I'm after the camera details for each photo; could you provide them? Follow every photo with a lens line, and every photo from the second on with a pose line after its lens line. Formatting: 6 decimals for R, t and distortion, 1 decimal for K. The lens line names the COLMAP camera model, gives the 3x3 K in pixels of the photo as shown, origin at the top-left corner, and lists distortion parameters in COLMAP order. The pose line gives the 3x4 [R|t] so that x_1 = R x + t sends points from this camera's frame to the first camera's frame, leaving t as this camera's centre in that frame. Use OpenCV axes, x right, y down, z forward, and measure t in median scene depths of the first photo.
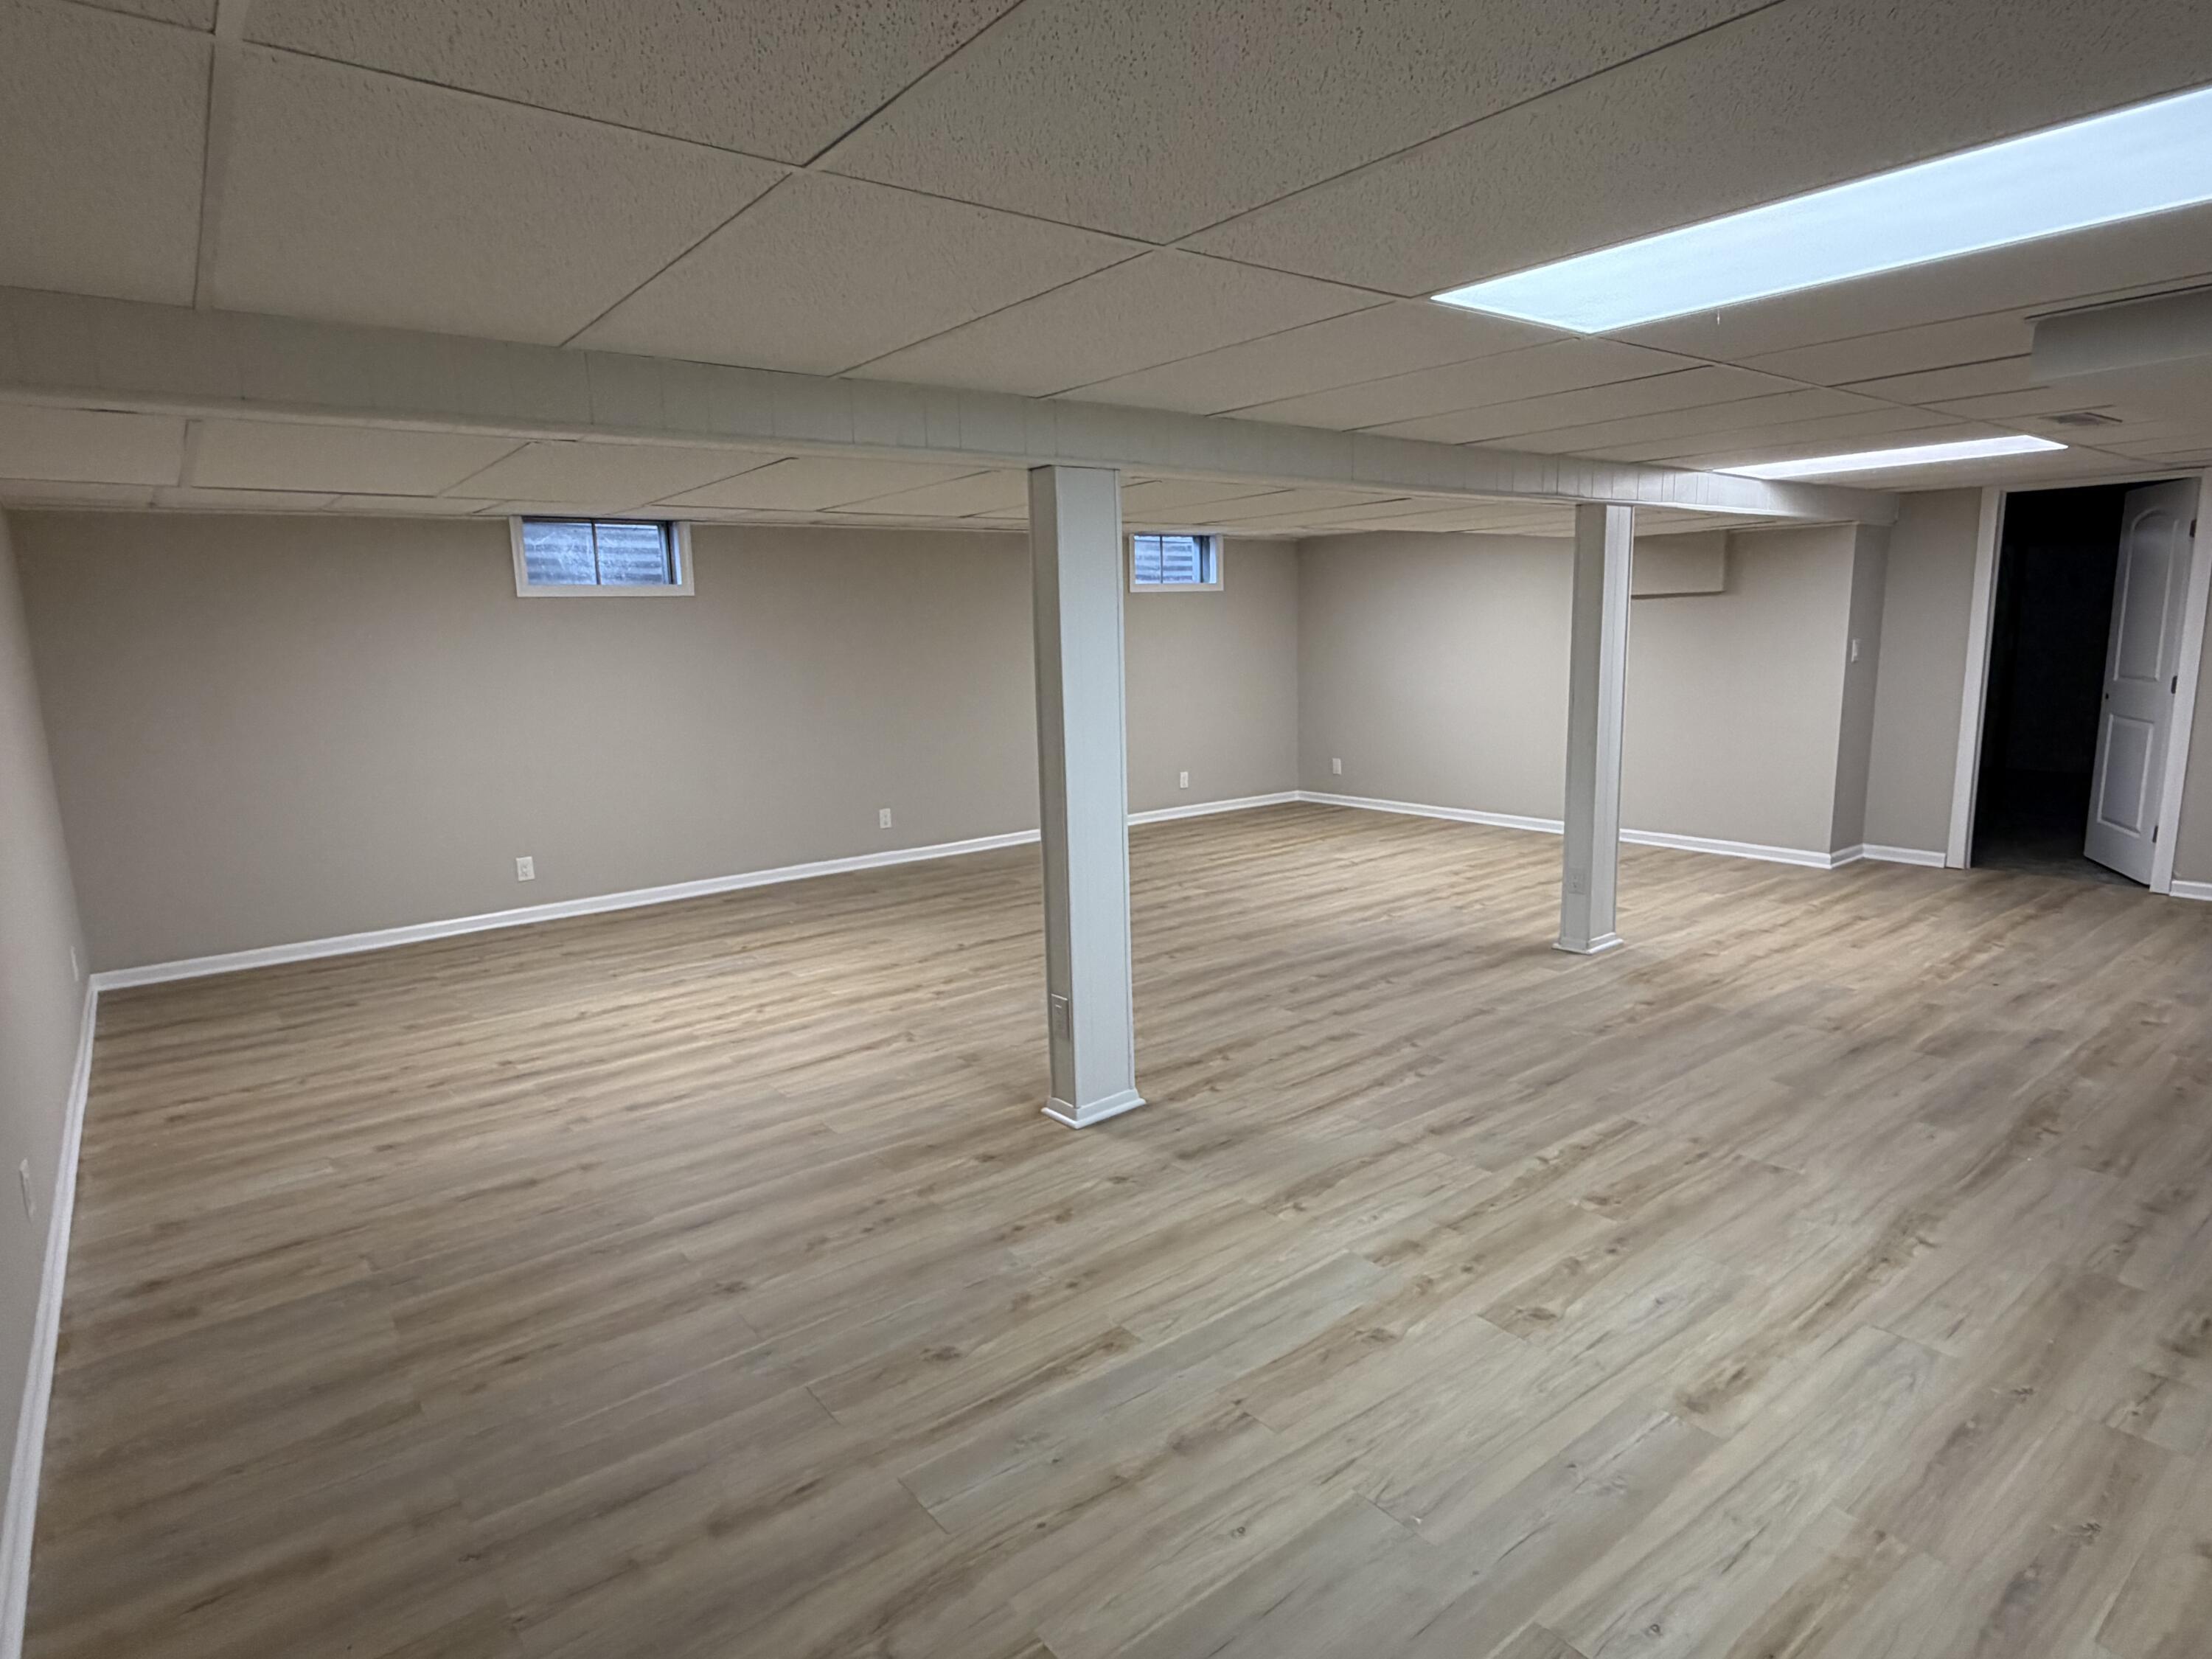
lens RADIAL K [[1211.8, 0, 1103.2], [0, 1211.8, 829.0], [0, 0, 1]] dist [0.000341, 0.000564]
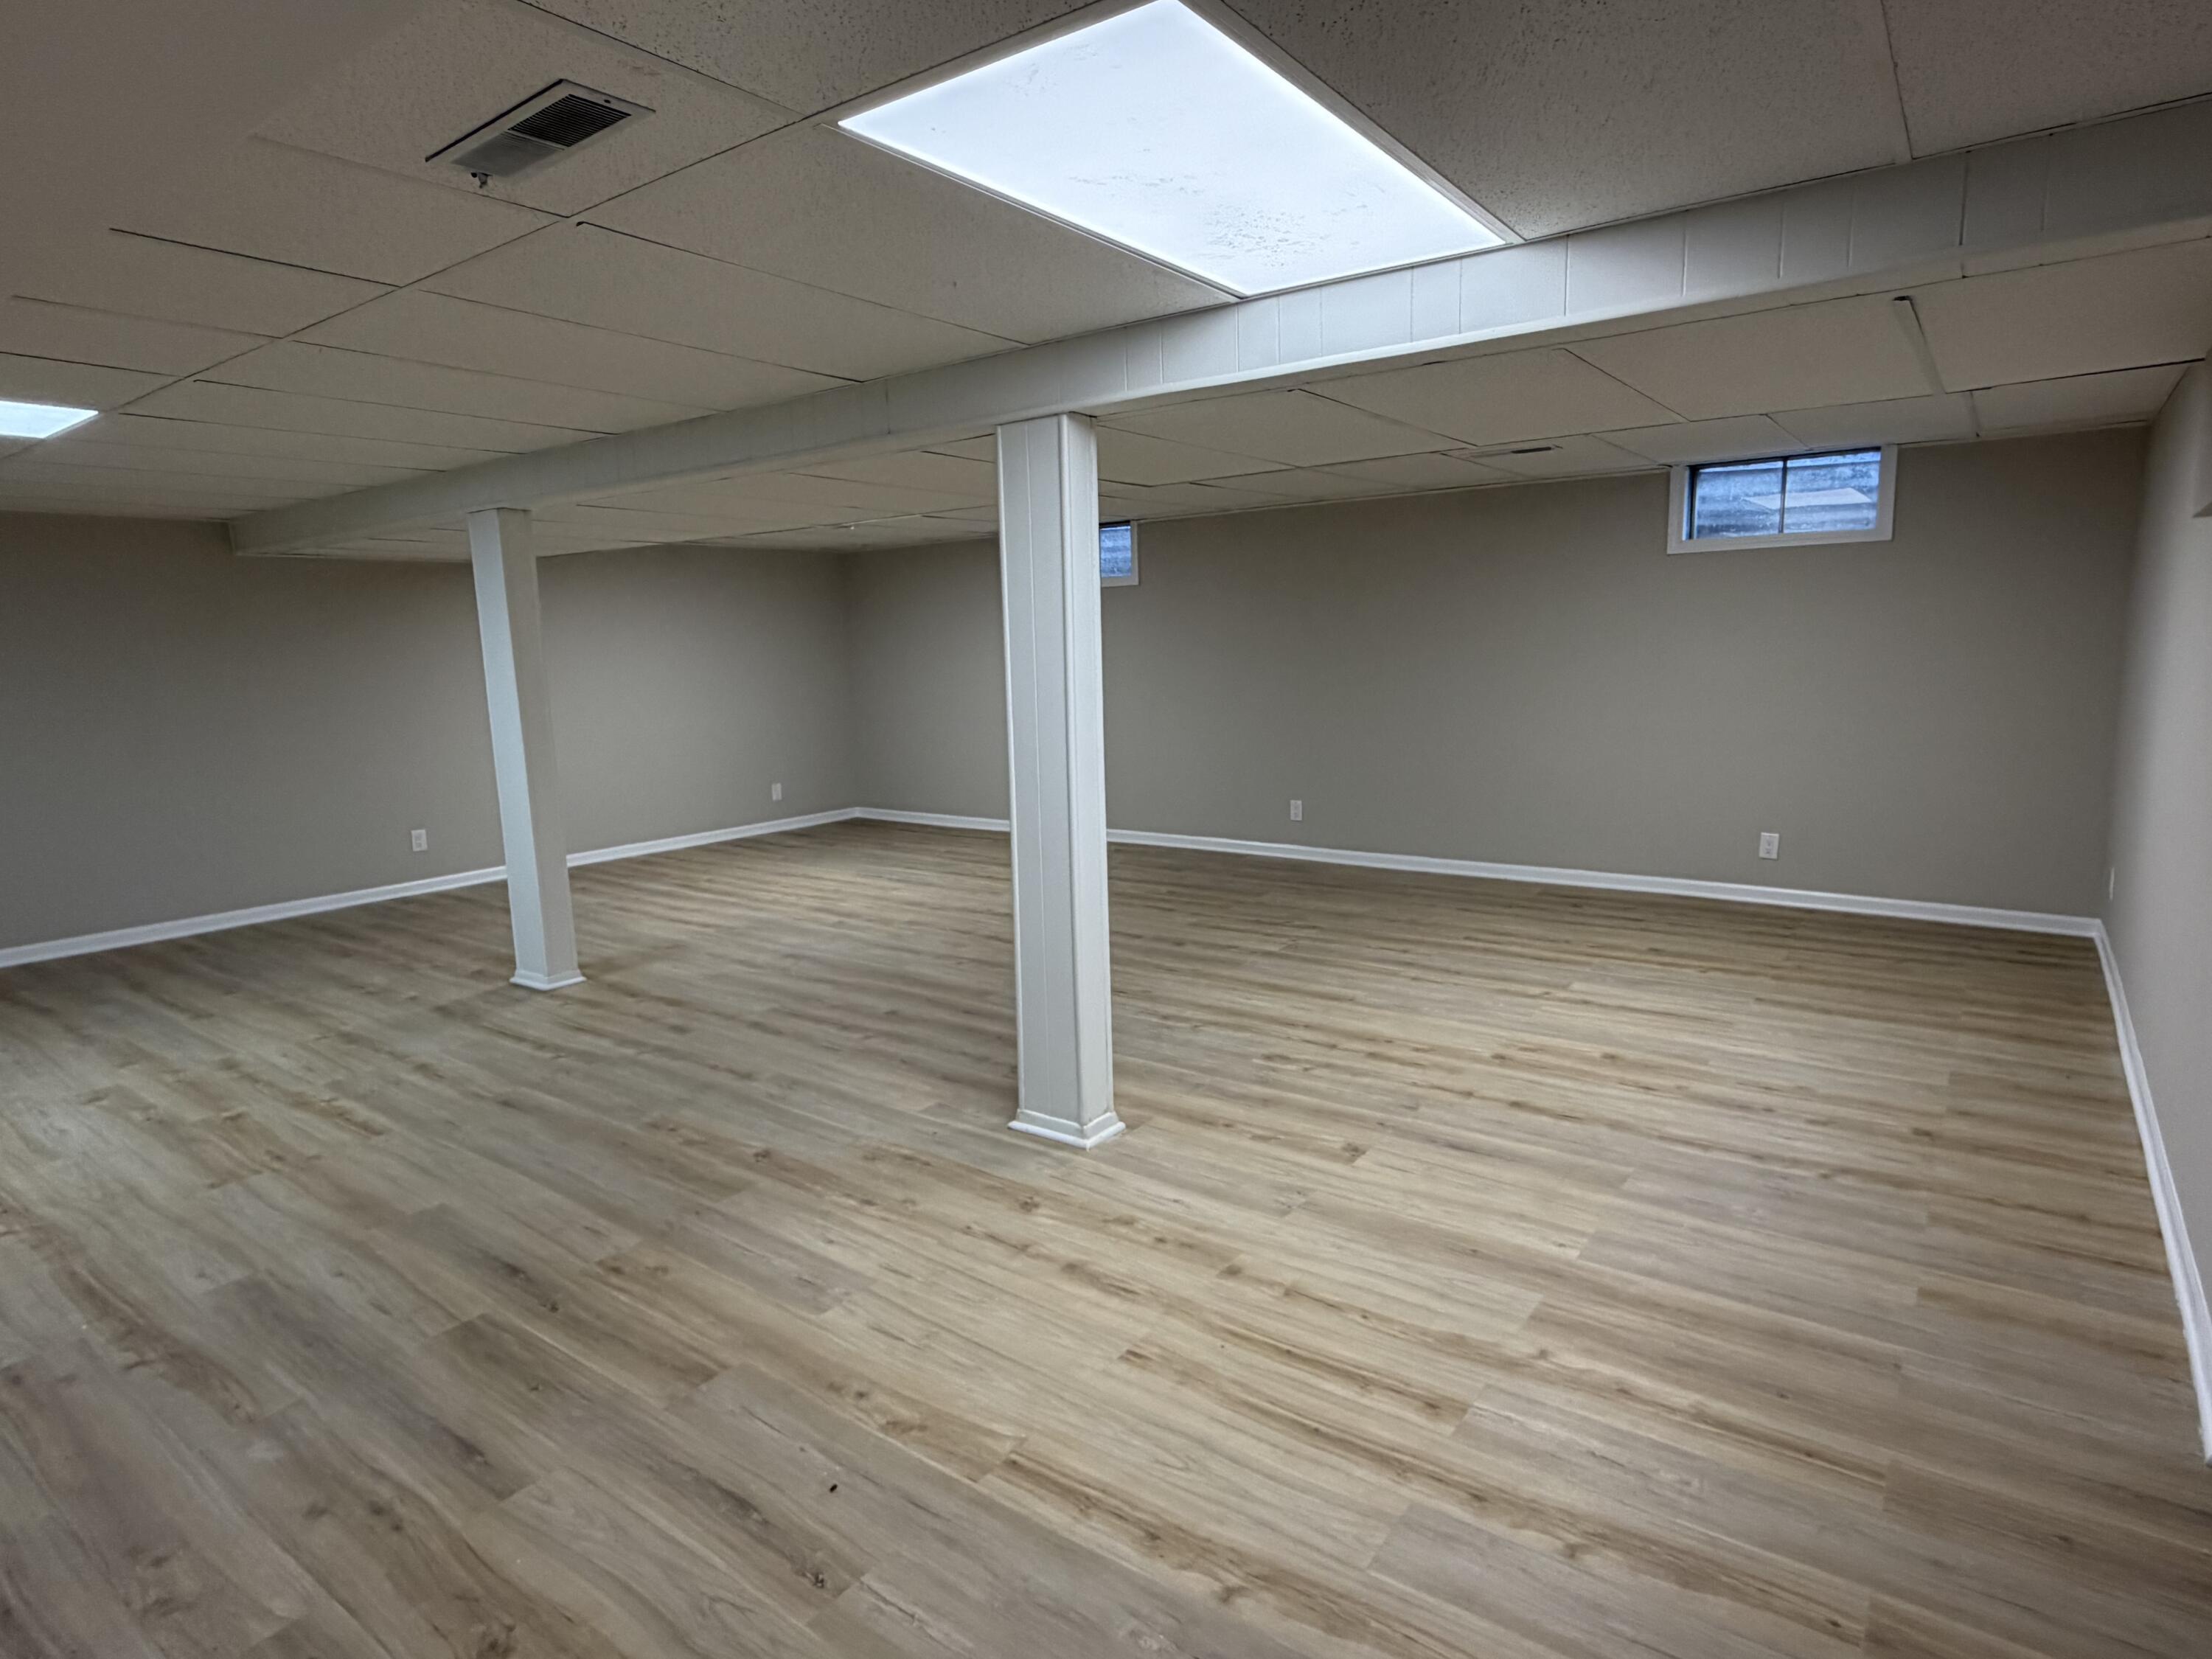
lens RADIAL K [[1211.8, 0, 1105.7], [0, 1211.8, 833.5], [0, 0, 1]] dist [0.000341, 0.000564]
pose [[0.262224, 0.172431, -0.949477, 1.296845], [-0.142156, 0.980075, 0.138728, -0.190752], [0.954479, 0.098596, 0.281511, 1.099819]]
